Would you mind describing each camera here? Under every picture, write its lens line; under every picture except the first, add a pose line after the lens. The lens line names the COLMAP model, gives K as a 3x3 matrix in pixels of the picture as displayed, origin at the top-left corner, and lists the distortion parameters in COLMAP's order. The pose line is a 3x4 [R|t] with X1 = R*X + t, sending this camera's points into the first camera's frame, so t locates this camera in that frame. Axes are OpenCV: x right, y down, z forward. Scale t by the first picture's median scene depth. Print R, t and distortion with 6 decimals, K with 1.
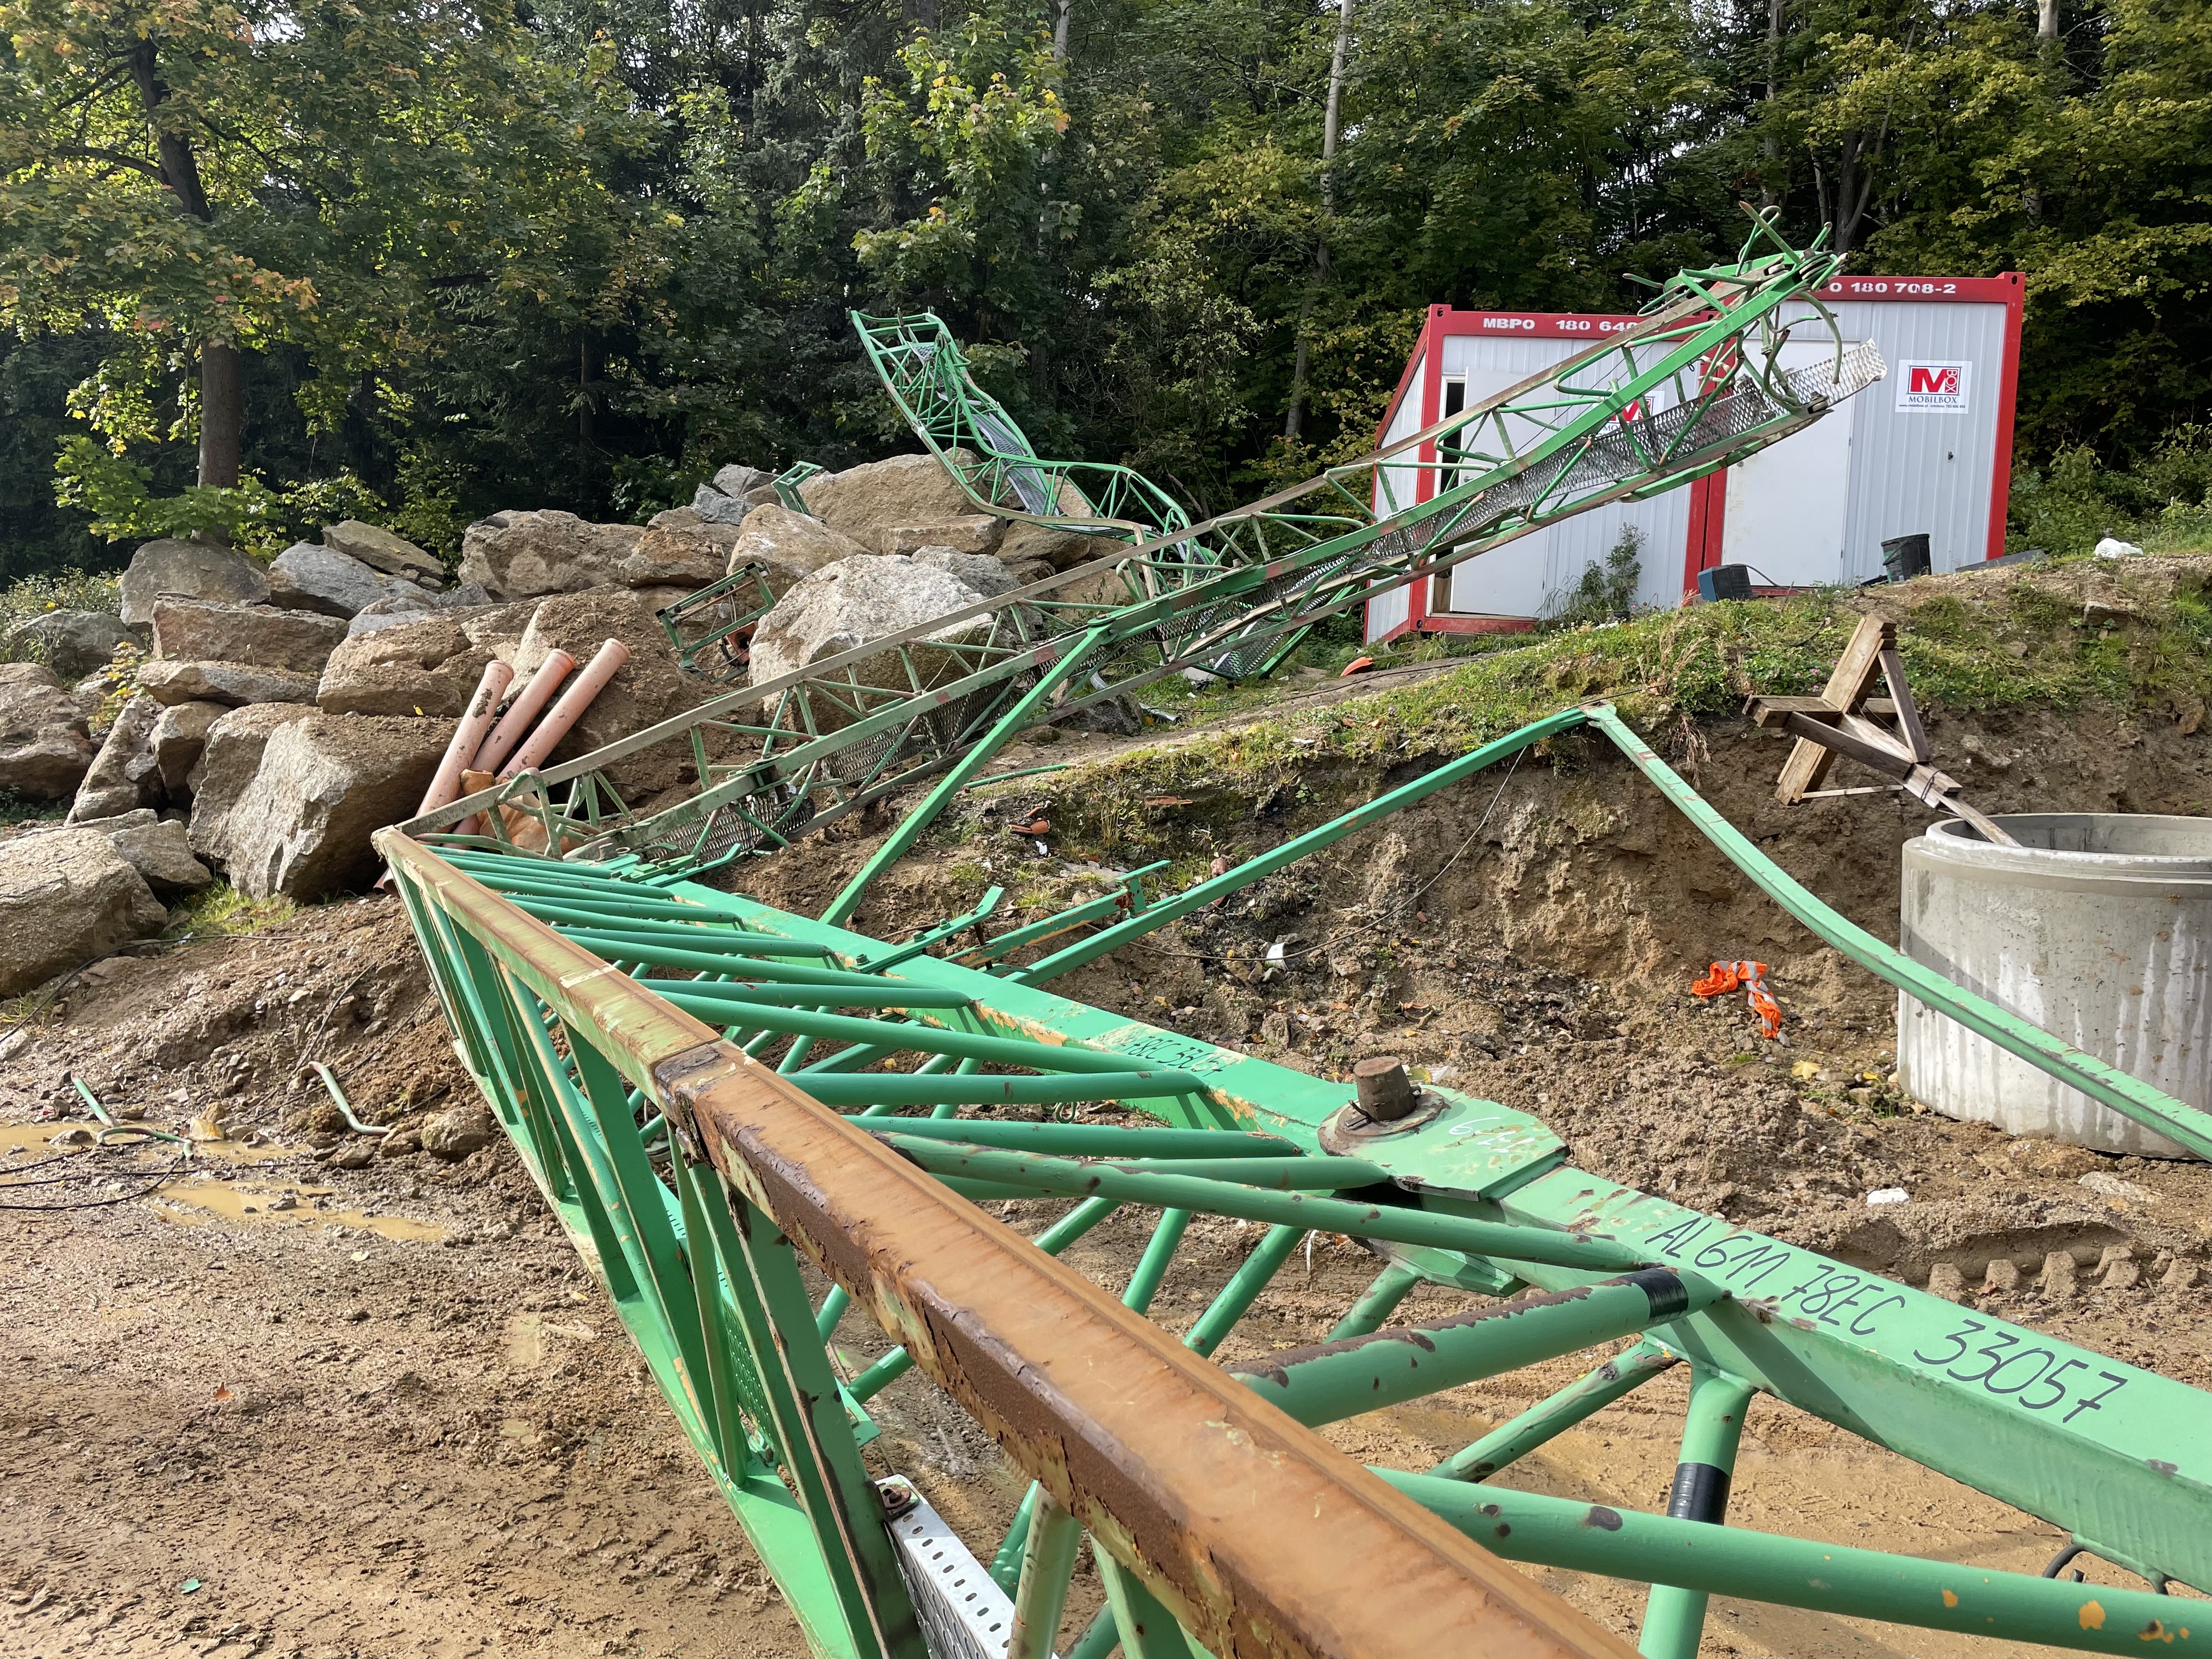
lens RADIAL K [[1665.7, 0, 1109.2], [0, 1665.7, 842.3], [0, 0, 1]] dist [0.089231, -0.119495]
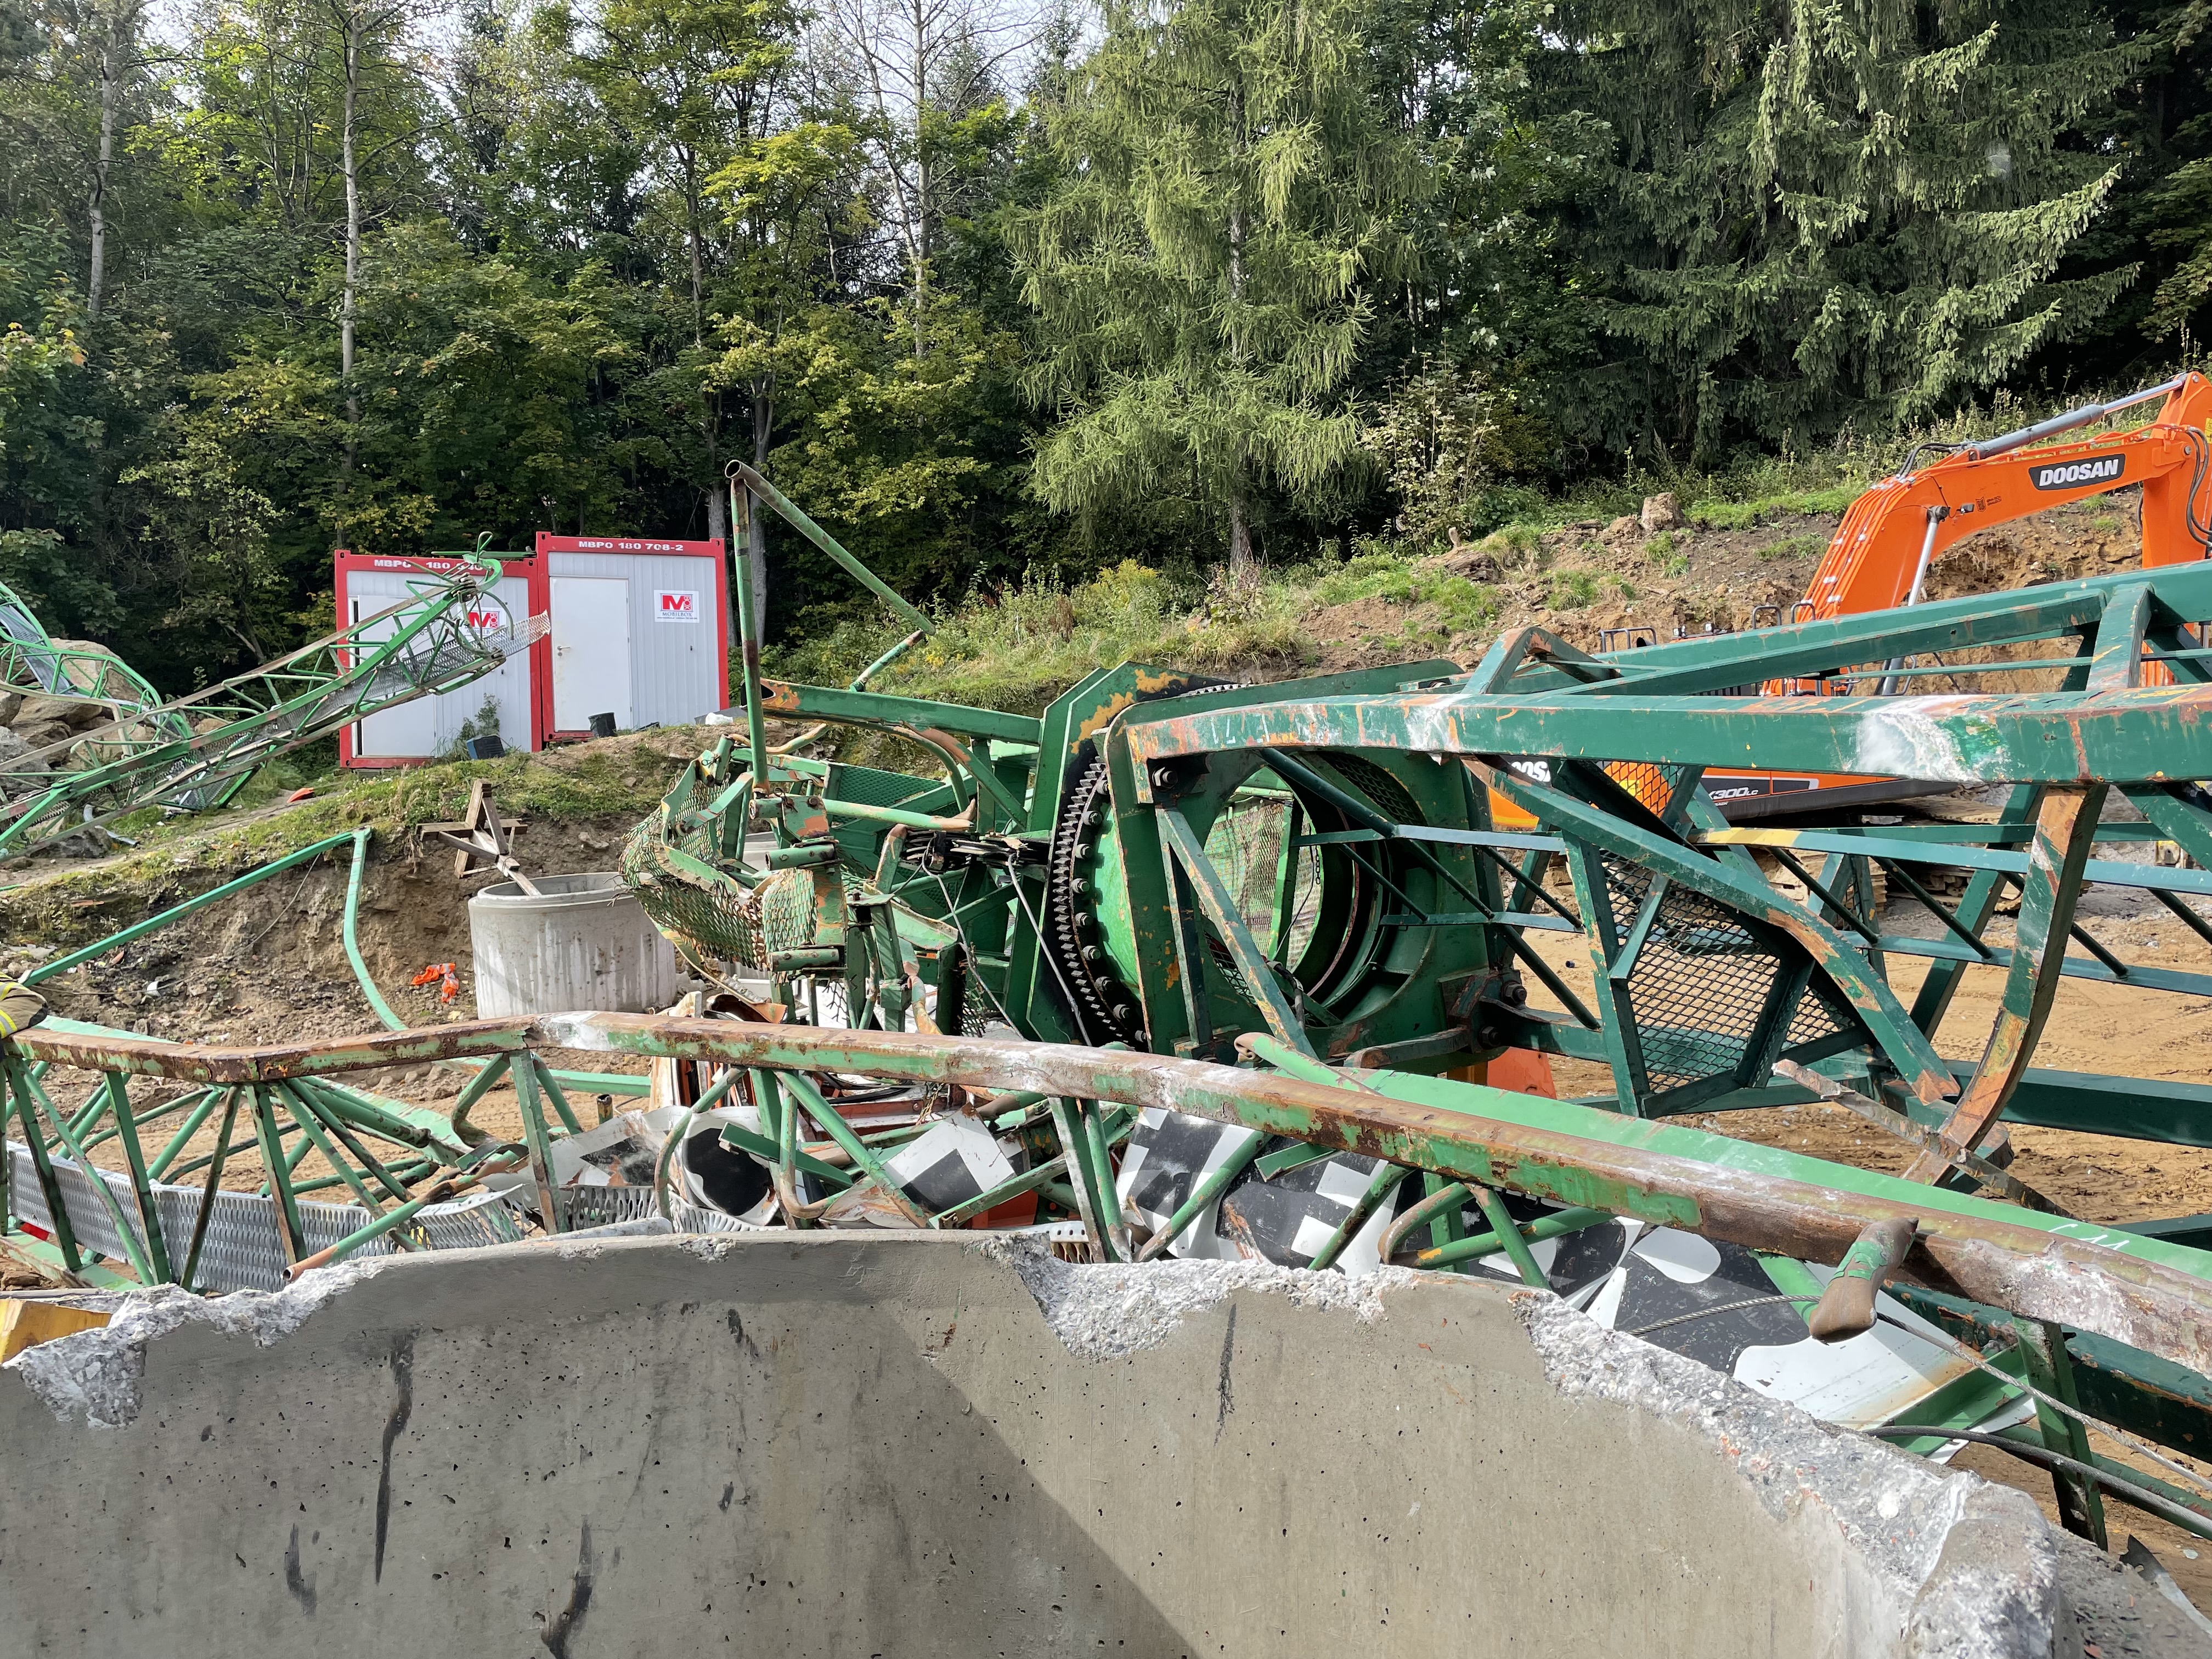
lens RADIAL K [[1665.7, 0, 1109.2], [0, 1665.7, 842.3], [0, 0, 1]] dist [0.089231, -0.119495]
pose [[0.909224, -0.069988, 0.410382, 0.218951], [0.082628, 0.996494, -0.013121, 0.016607], [-0.408025, 0.045839, 0.911819, -0.755386]]
